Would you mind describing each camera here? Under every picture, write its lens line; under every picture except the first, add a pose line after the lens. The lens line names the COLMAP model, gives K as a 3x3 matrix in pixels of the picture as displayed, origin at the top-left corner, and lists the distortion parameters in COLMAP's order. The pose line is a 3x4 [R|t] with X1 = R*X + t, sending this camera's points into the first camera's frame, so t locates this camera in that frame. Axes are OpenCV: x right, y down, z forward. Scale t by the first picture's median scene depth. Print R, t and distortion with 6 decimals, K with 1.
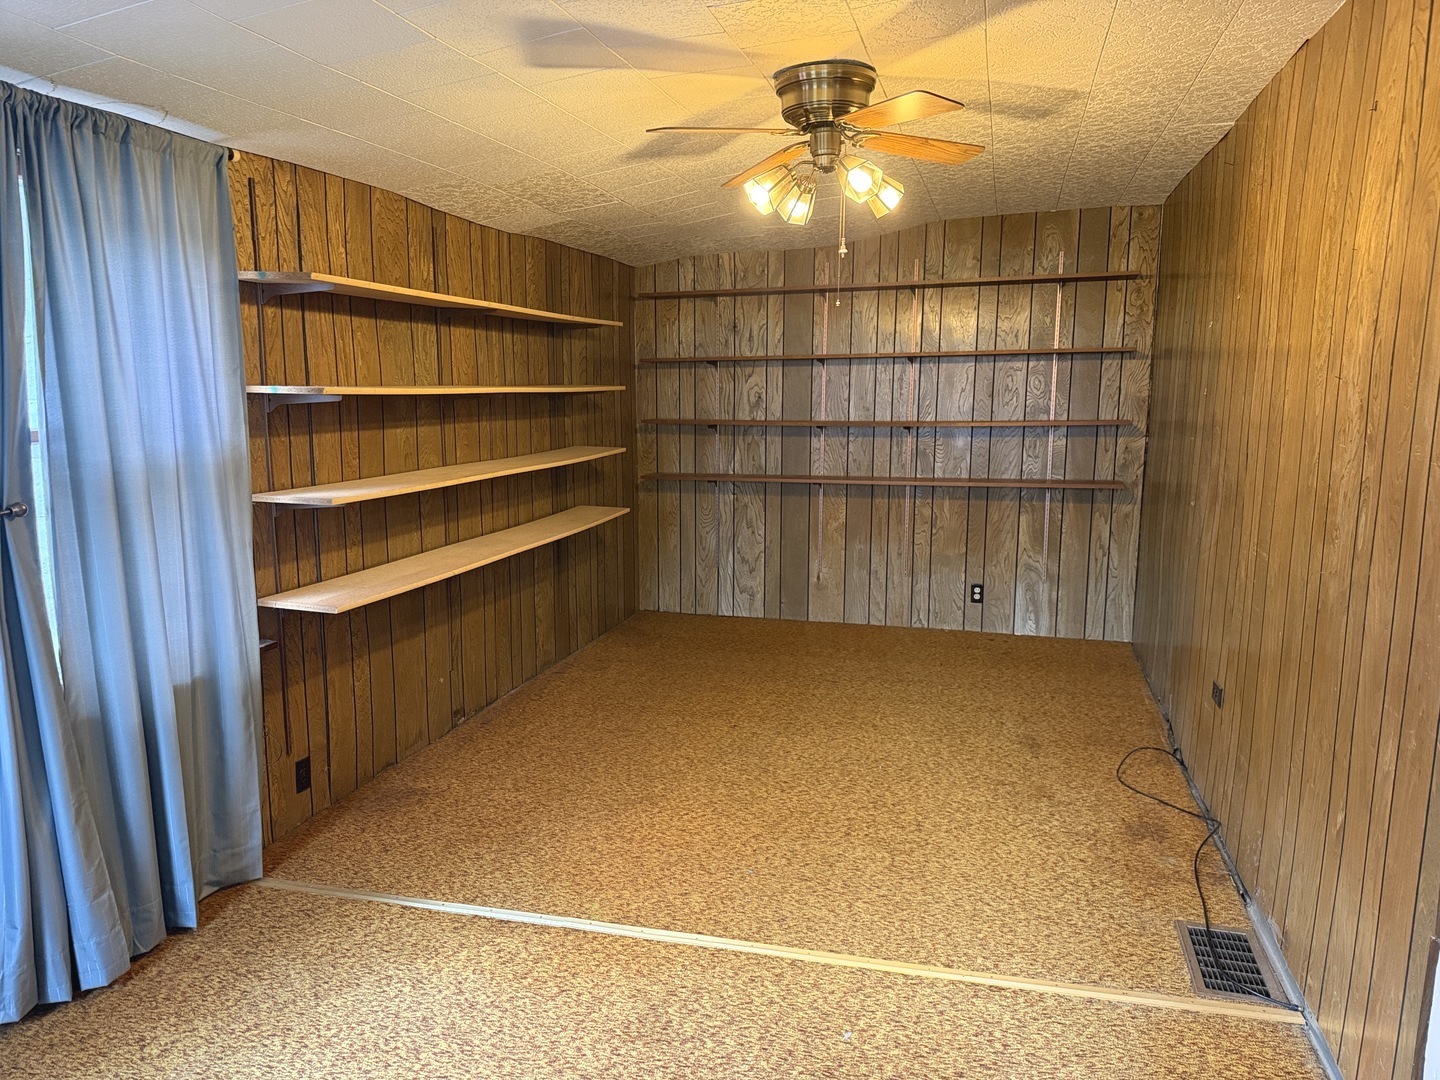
lens RADIAL K [[995.8, 0, 718.5], [0, 995.8, 545.0], [0, 0, 1]] dist [-0.000451, -0.002545]
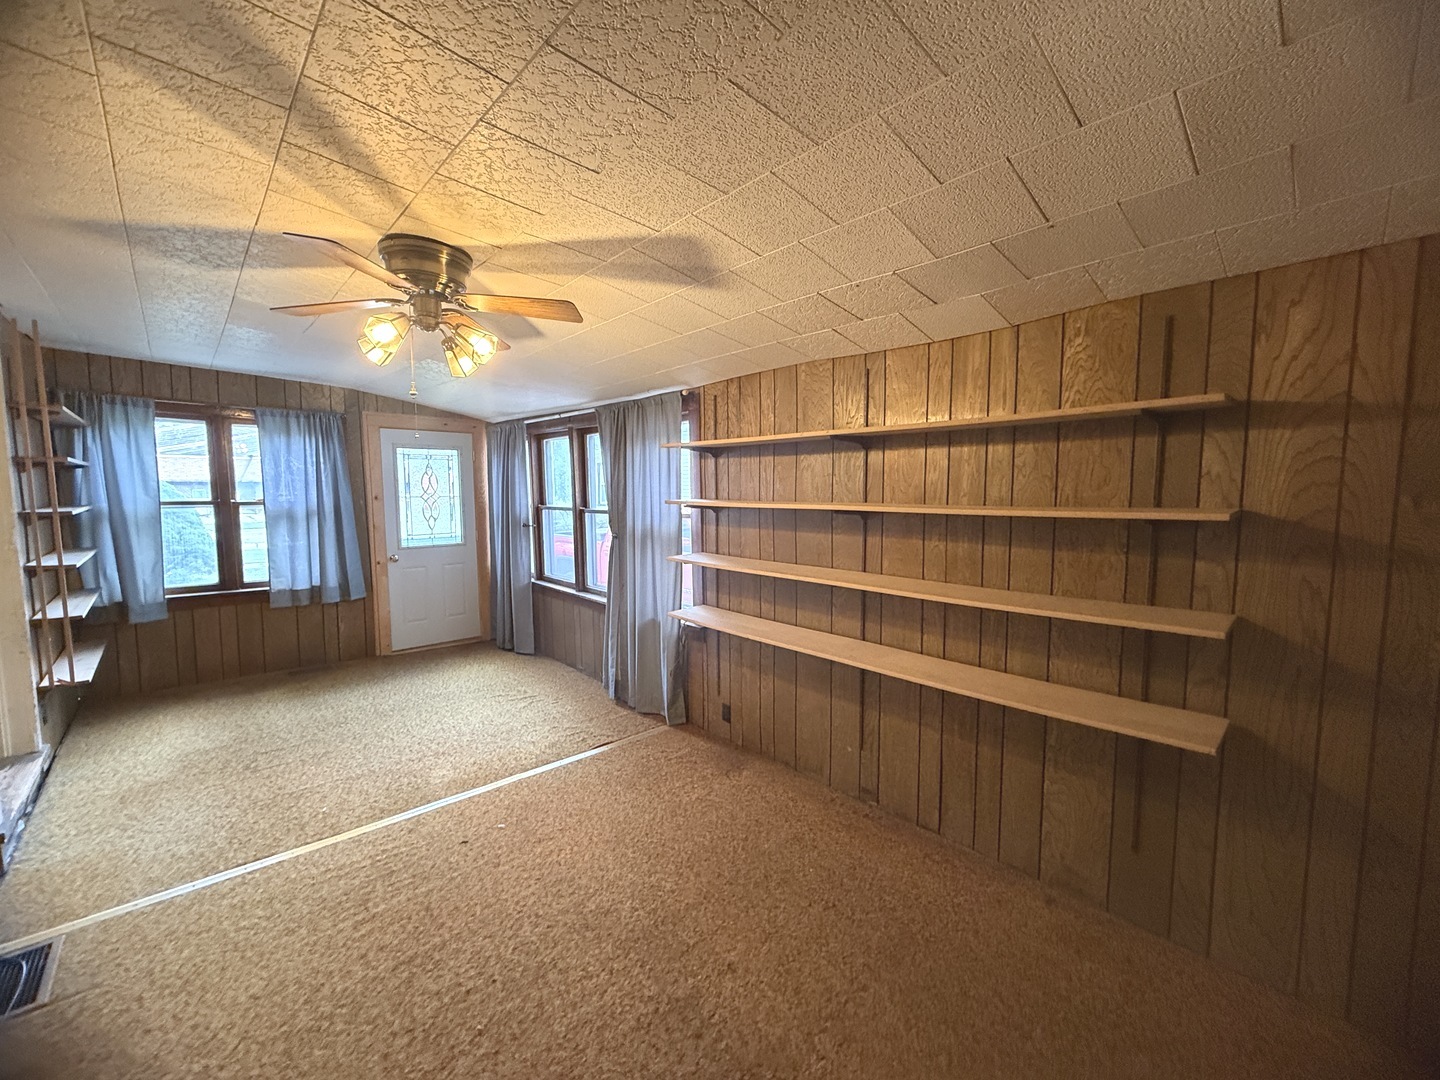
lens RADIAL K [[569.8, 0, 719.3], [0, 569.8, 536.0], [0, 0, 1]] dist [-0.015622, -0.000052]
pose [[-0.505548, 0.061438, -0.860608, 0.408775], [-0.147033, 0.976737, 0.156100, -0.216850], [0.850178, 0.205453, -0.484754, 1.278710]]
